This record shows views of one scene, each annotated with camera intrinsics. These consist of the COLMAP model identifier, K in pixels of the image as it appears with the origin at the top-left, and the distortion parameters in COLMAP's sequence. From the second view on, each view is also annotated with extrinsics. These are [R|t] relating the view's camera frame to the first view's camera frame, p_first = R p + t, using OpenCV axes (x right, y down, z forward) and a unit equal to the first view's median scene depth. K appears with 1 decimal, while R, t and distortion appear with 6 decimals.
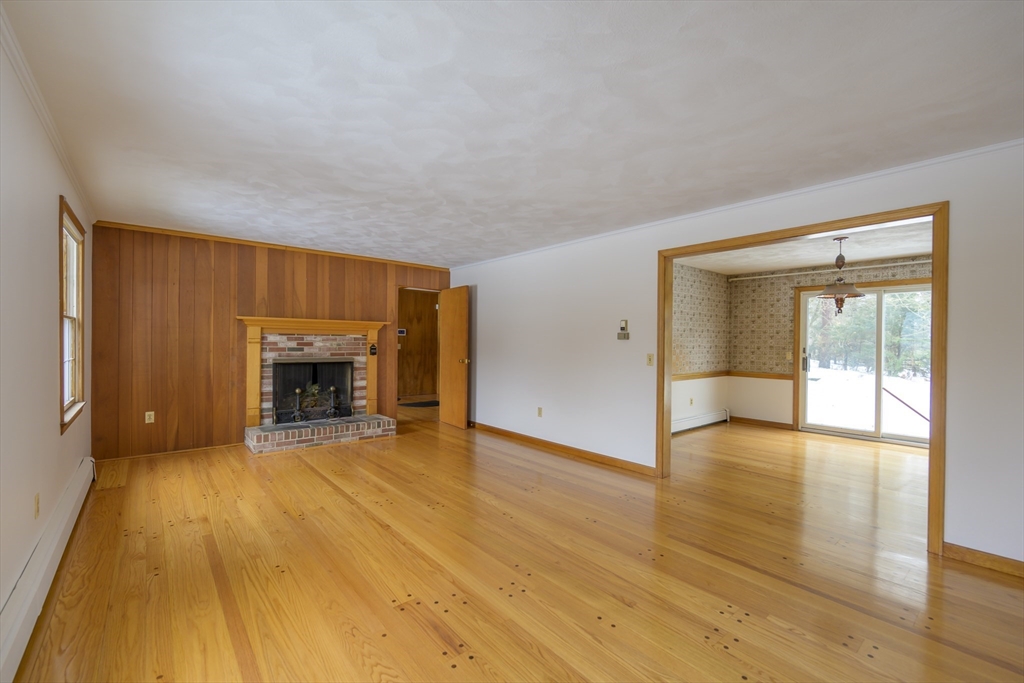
lens RADIAL K [[436.0, 0, 513.9], [0, 436.0, 344.4], [0, 0, 1]] dist [-0.000100, -0.000155]
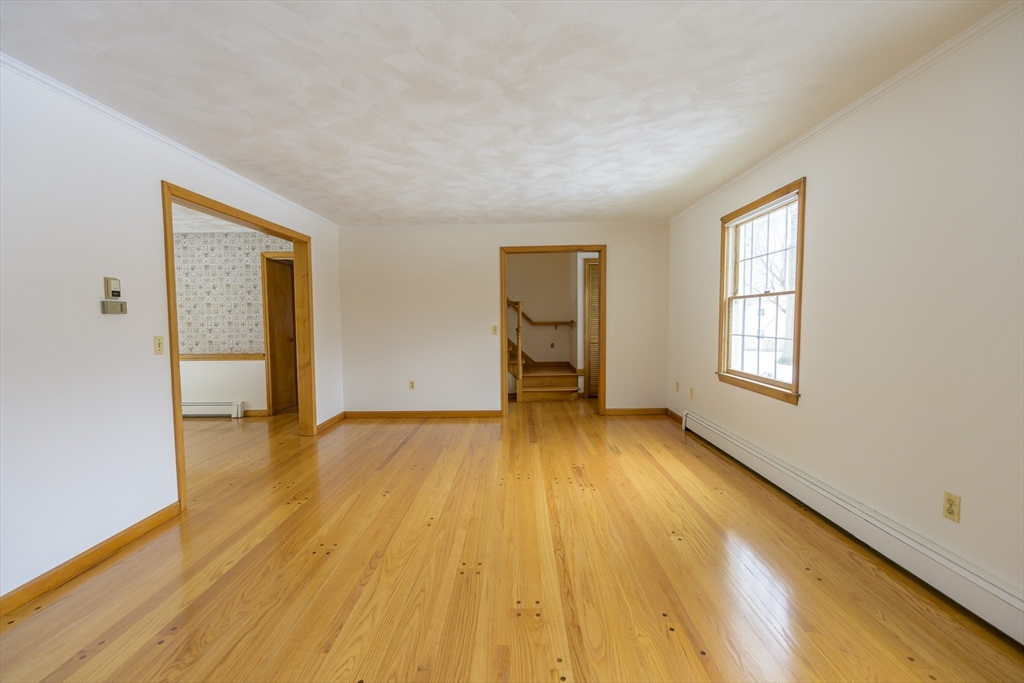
lens RADIAL K [[436.0, 0, 513.9], [0, 436.0, 344.4], [0, 0, 1]] dist [-0.000100, -0.000155]
pose [[-0.758744, -0.042346, 0.650011, -0.405462], [0.006502, 0.997343, 0.072563, -0.008171], [-0.651356, 0.059283, -0.756453, 0.907840]]
